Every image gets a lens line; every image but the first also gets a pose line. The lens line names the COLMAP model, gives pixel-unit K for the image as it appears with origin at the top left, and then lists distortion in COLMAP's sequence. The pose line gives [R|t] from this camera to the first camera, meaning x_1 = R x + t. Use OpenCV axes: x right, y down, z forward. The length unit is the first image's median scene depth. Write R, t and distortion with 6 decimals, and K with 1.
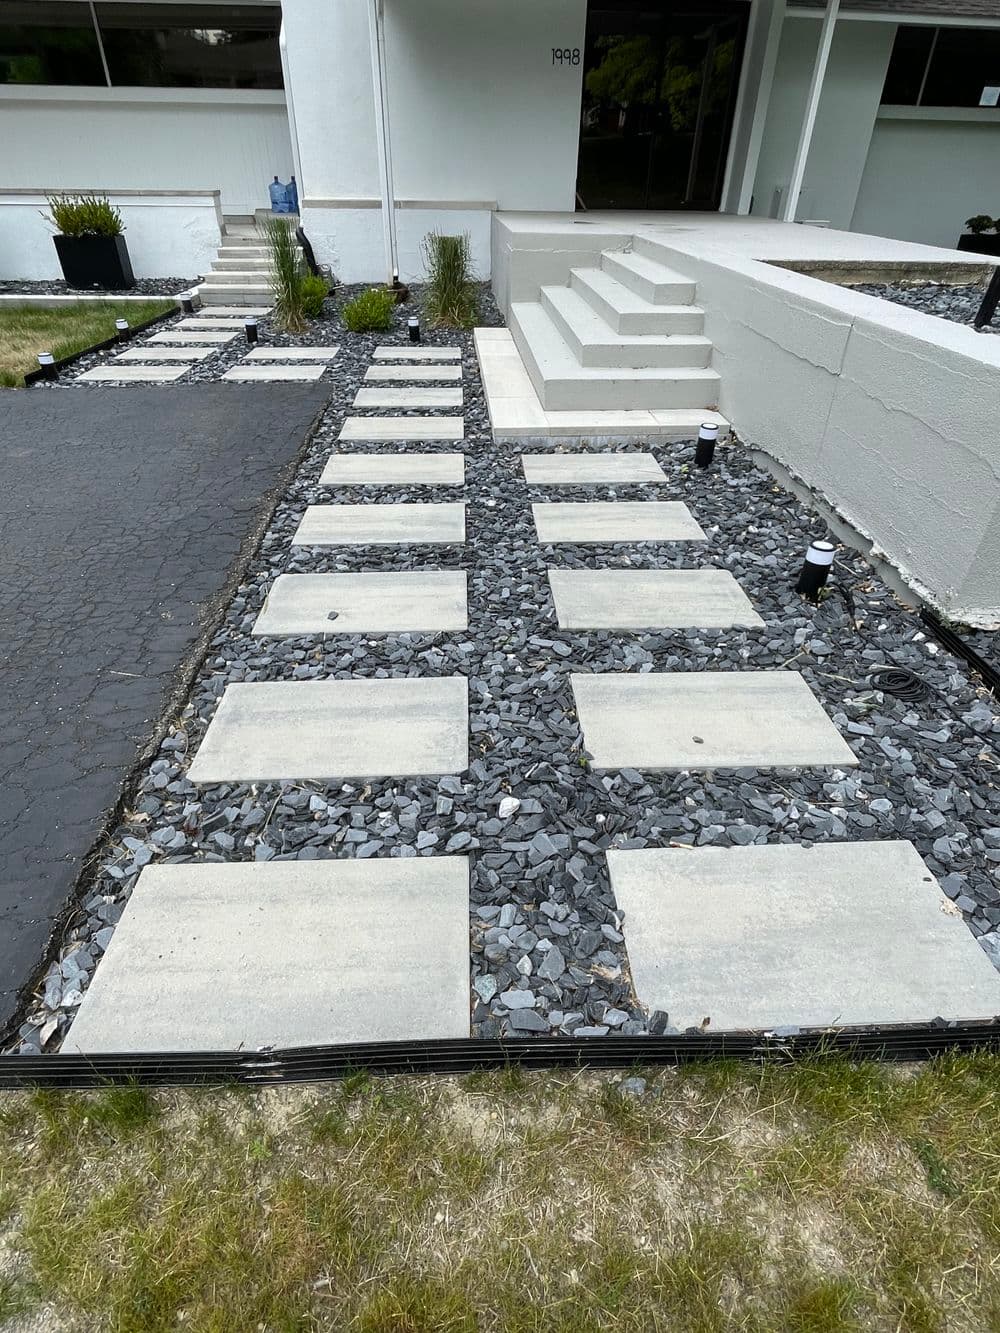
lens RADIAL K [[722.4, 0, 498.5], [0, 722.4, 666.3], [0, 0, 1]] dist [0.002480, 0.000233]
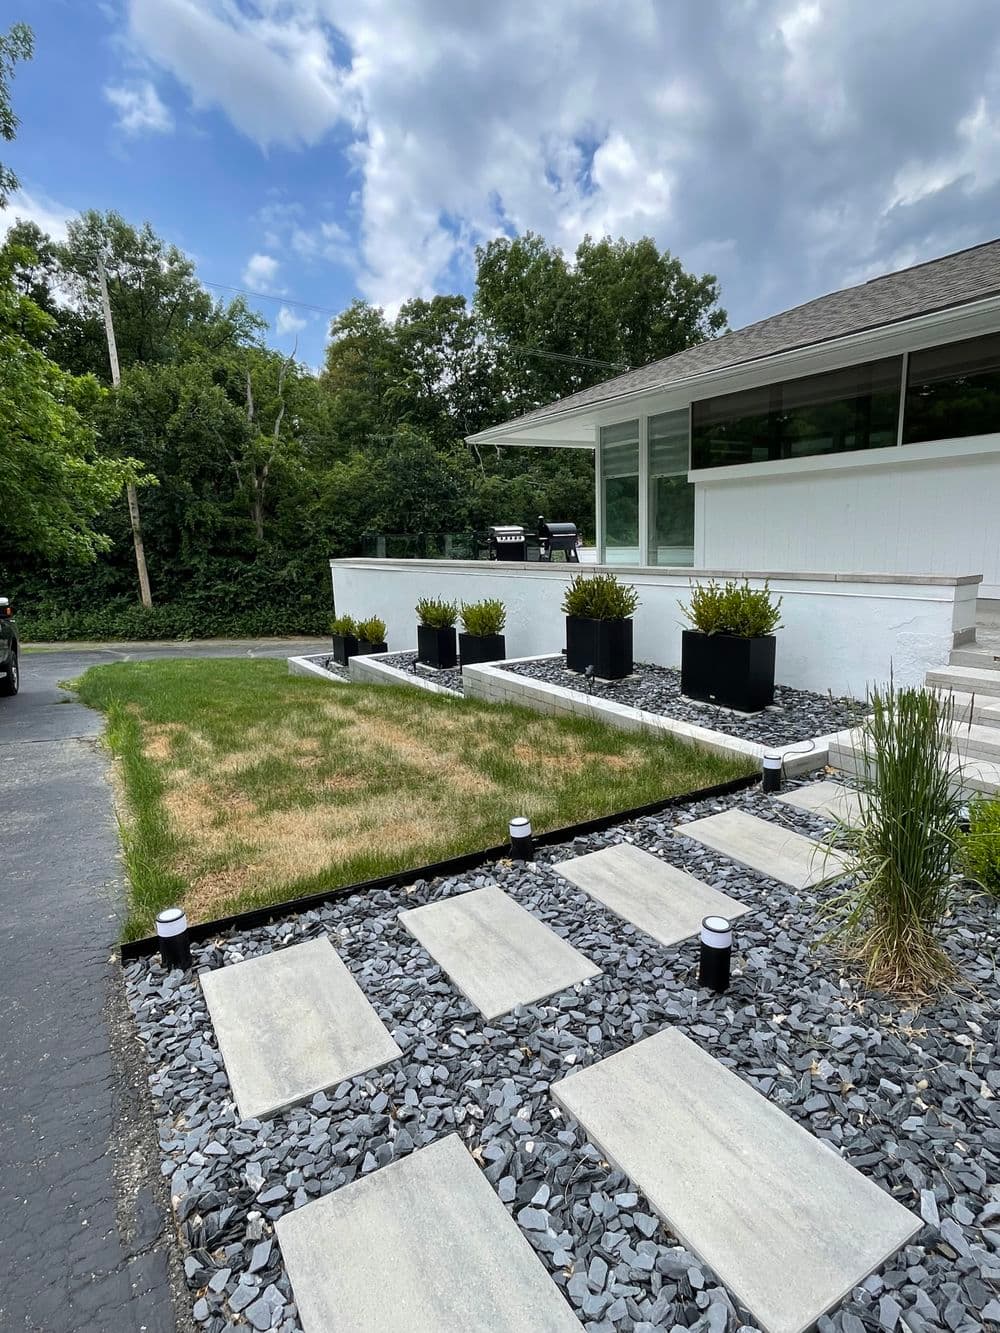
lens RADIAL K [[722.4, 0, 501.1], [0, 722.4, 669.3], [0, 0, 1]] dist [0.002480, 0.000233]
pose [[0.464774, 0.130492, -0.875760, -0.079960], [-0.474074, 0.872040, -0.121658, -0.392219], [0.747823, 0.471719, 0.467165, 0.557658]]
